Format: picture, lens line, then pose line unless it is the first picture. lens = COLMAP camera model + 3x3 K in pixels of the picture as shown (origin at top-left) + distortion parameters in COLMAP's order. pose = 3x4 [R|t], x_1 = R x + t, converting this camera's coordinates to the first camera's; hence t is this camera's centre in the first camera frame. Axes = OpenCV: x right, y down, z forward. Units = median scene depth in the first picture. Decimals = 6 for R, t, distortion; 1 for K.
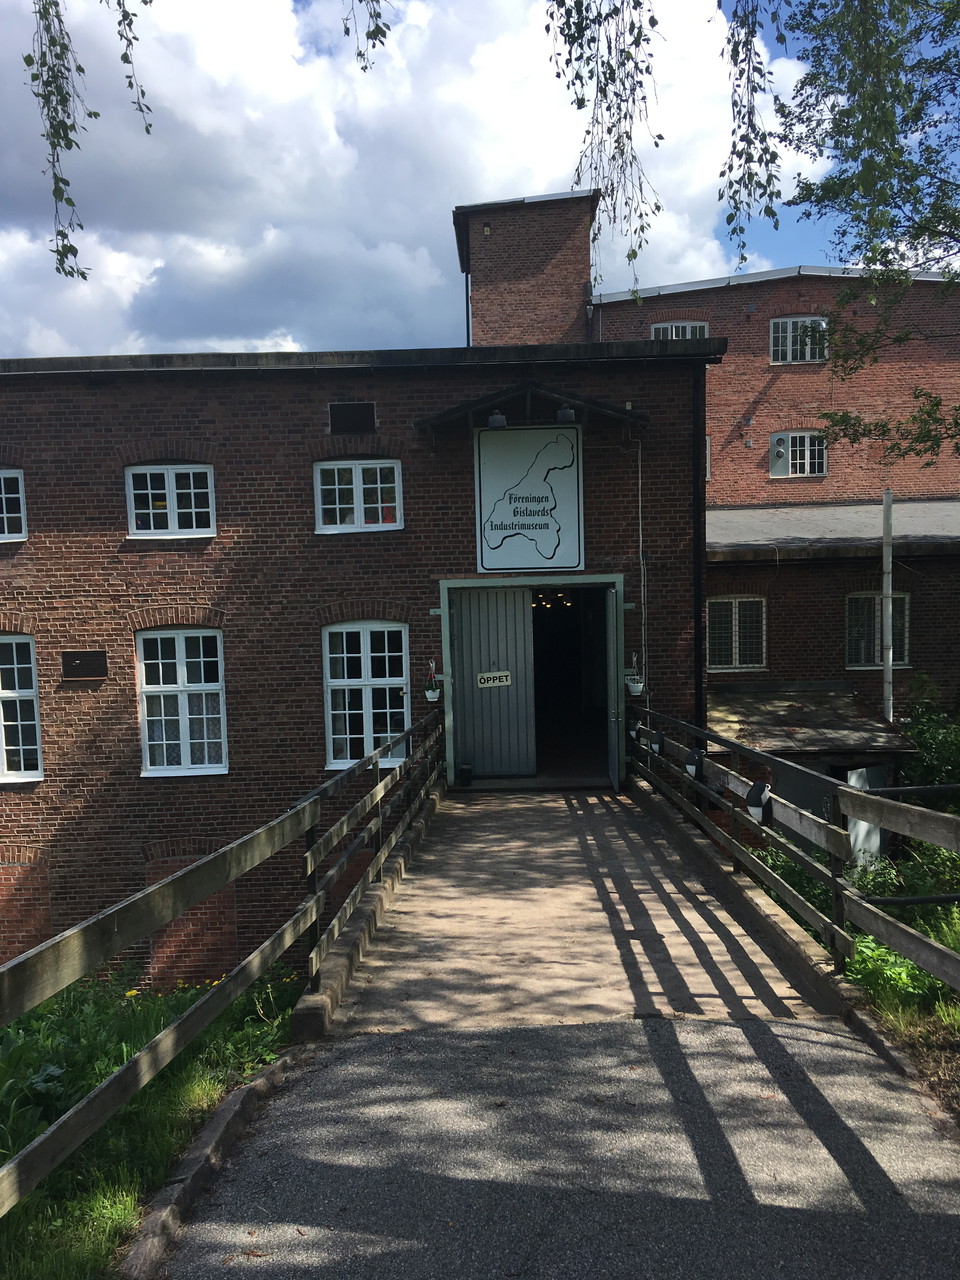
lens RADIAL K [[1092.4, 0, 479.2], [0, 1092.4, 649.7], [0, 0, 1]] dist [0.122161, 0.006586]
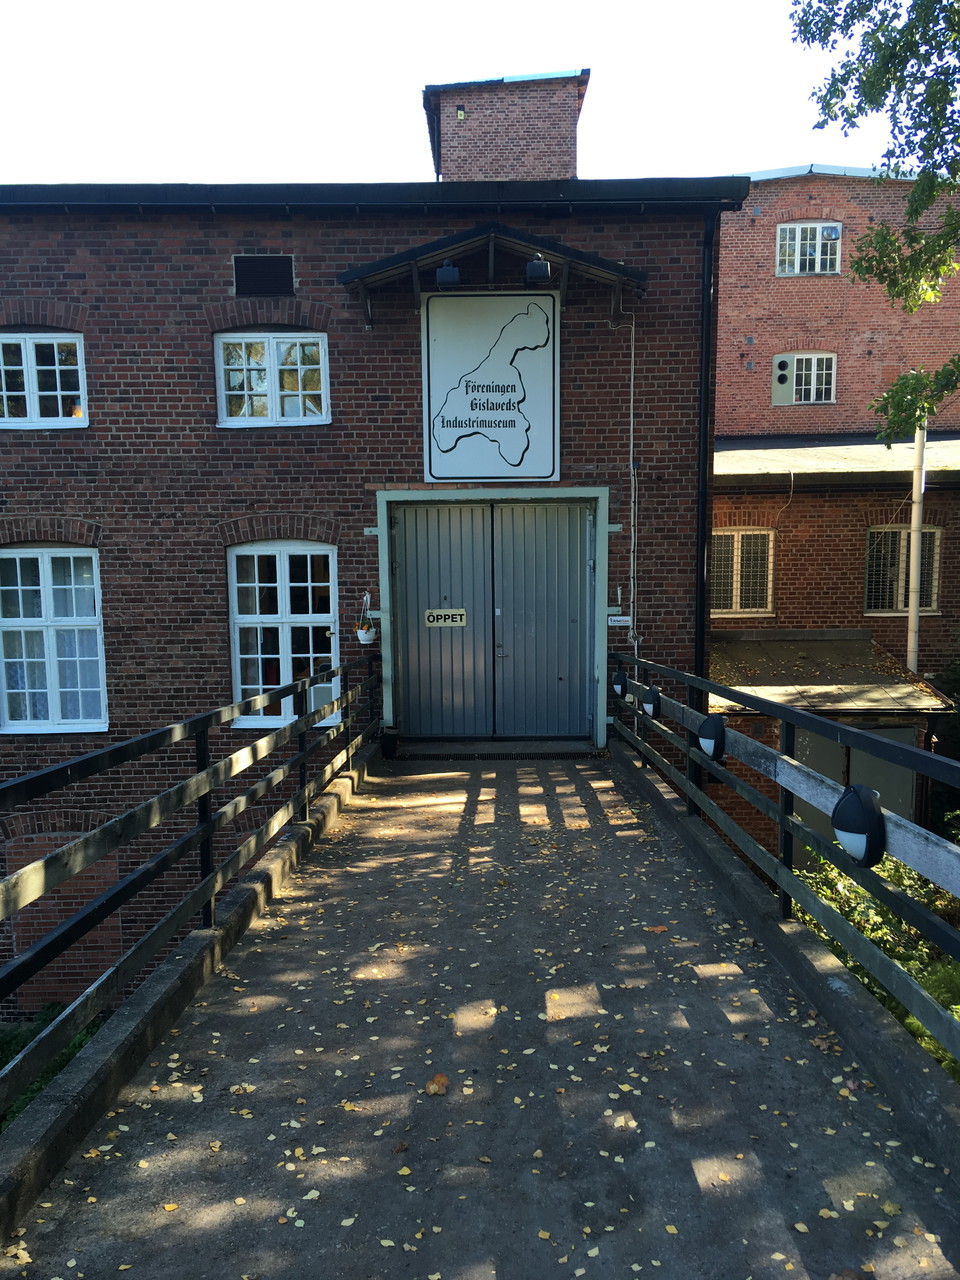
lens RADIAL K [[1092.4, 0, 483.6], [0, 1092.4, 640.5], [0, 0, 1]] dist [0.122161, 0.006586]
pose [[0.999640, 0.015336, 0.022016, 0.024794], [-0.016133, 0.999204, 0.036492, 0.013818], [-0.021439, -0.036834, 0.999091, 0.201019]]
